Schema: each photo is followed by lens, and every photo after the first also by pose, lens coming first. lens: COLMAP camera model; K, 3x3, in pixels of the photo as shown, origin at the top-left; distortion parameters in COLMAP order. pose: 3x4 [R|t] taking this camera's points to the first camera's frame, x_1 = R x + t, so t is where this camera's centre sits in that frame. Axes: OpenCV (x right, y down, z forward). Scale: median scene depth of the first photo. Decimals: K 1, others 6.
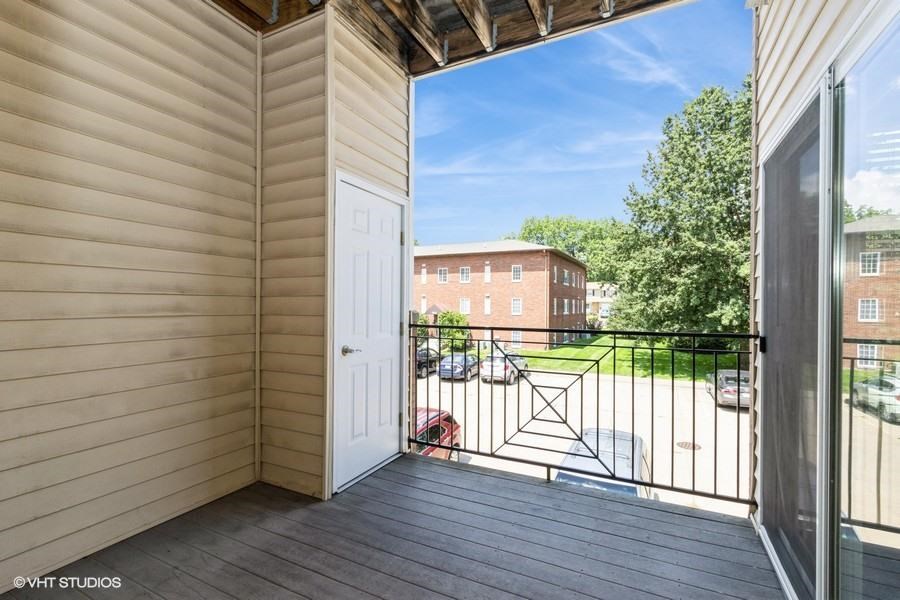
lens RADIAL K [[411.0, 0, 450.0], [0, 411.0, 300.0], [0, 0, 1]] dist [0.004012, 0.000200]
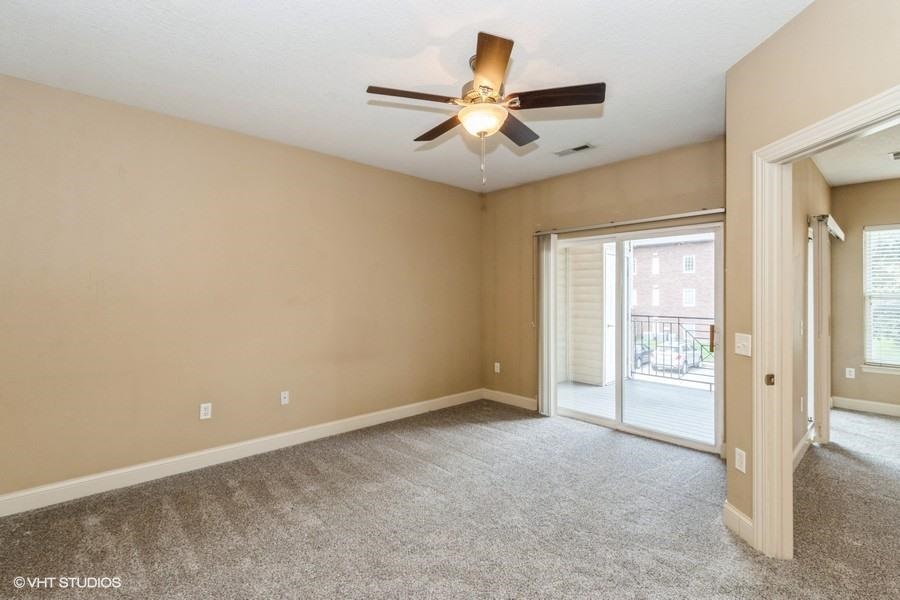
lens RADIAL K [[423.5, 0, 446.9], [0, 423.5, 289.0], [0, 0, 1]] dist [0.002112, 0.000038]
pose [[0.936935, -0.007493, -0.349423, -0.038604], [0.007564, 0.999971, -0.001162, -0.012497], [0.349422, -0.001554, 0.936964, -0.221785]]
